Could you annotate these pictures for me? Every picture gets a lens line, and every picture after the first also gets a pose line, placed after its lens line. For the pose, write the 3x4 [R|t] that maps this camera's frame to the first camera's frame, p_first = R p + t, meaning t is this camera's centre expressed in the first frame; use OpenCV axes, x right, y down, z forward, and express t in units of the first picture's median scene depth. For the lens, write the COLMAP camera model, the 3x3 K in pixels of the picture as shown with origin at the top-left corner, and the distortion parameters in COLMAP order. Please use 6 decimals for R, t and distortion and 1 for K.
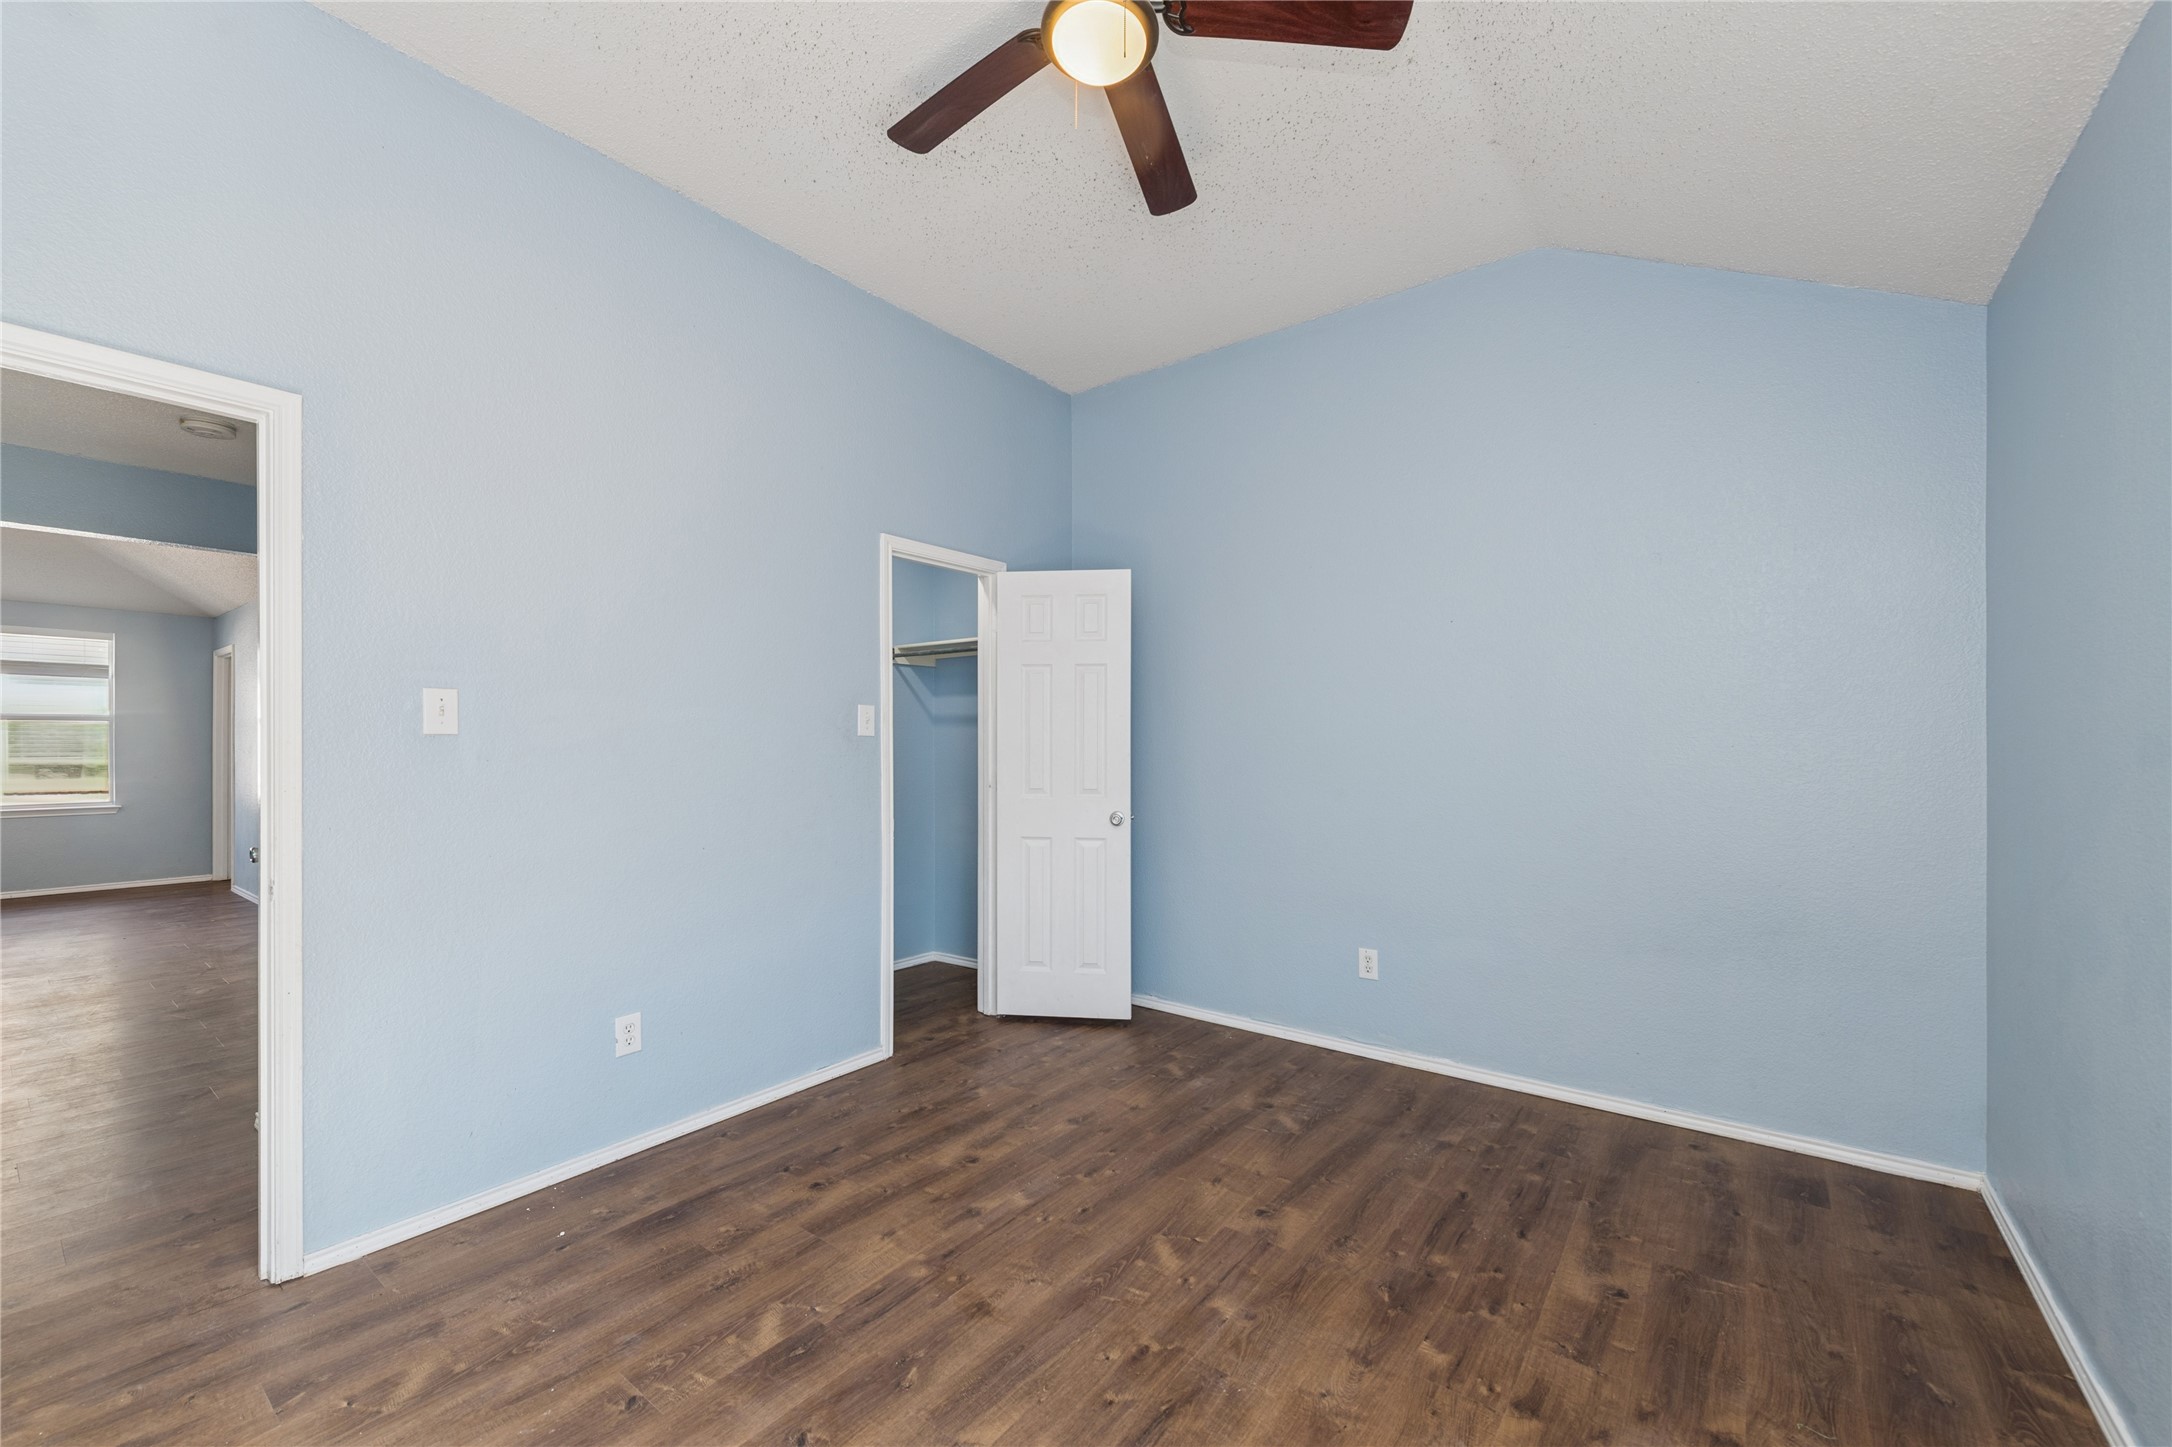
lens RADIAL K [[853.6, 0, 1076.2], [0, 853.6, 738.7], [0, 0, 1]] dist [0.009400, -0.002875]
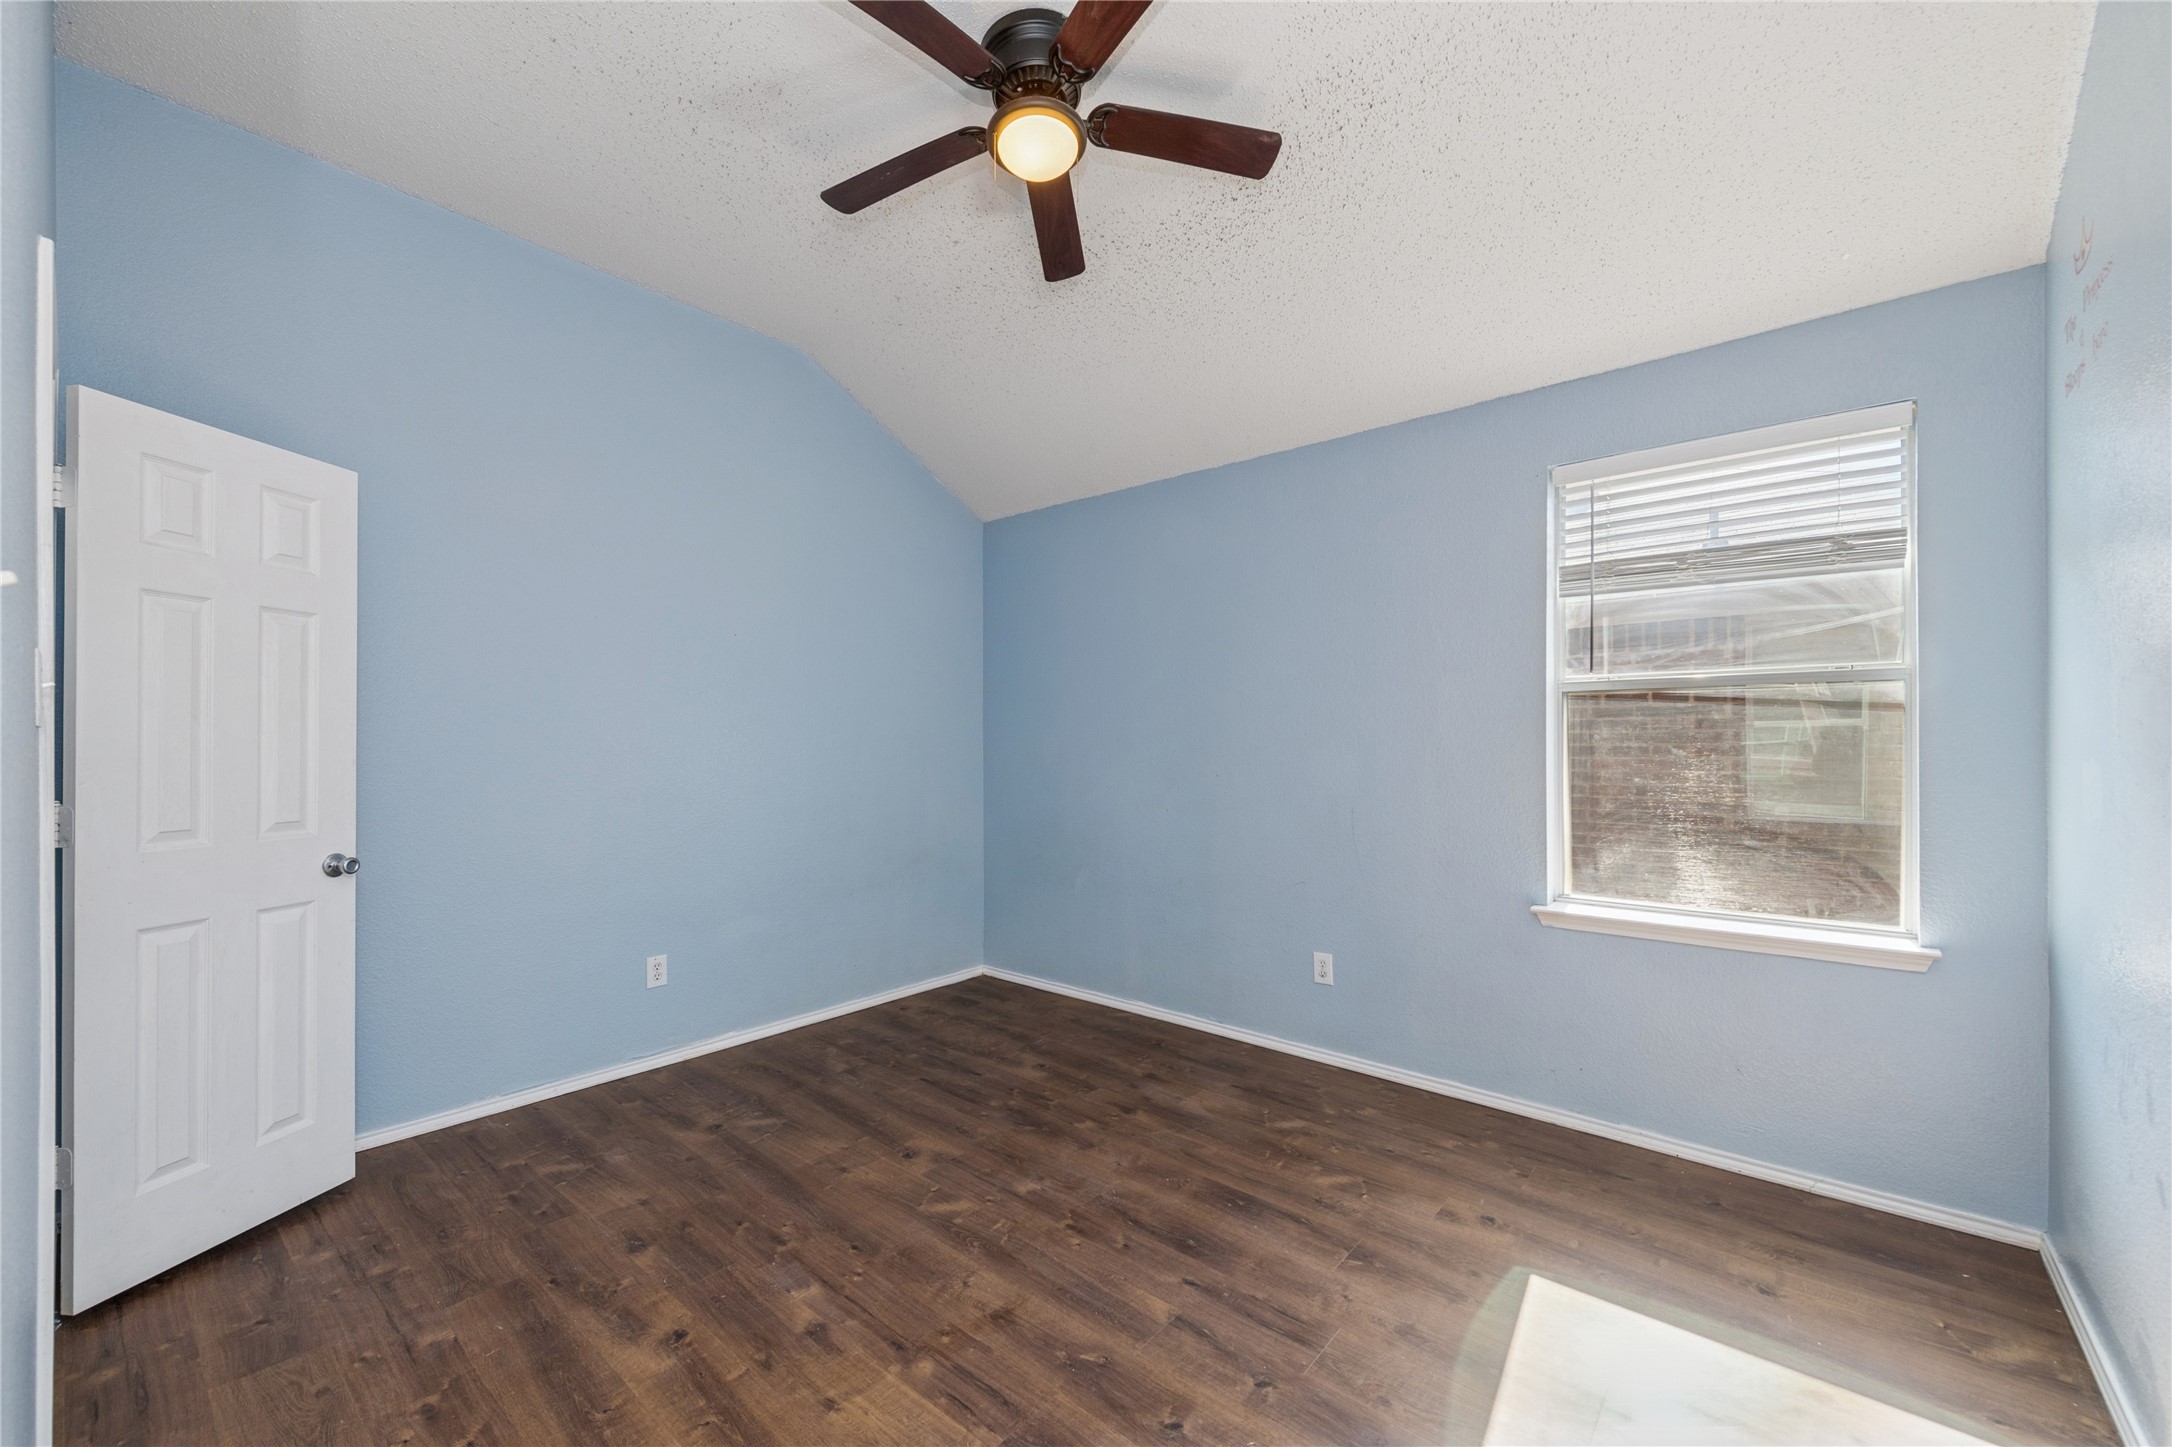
lens RADIAL K [[853.6, 0, 1075.8], [0, 853.6, 729.7], [0, 0, 1]] dist [0.009400, -0.002875]
pose [[0.063325, 0.015138, 0.997878, -0.846604], [-0.003315, 0.999883, -0.014958, 0.004581], [-0.997987, -0.002361, 0.063368, 0.658202]]
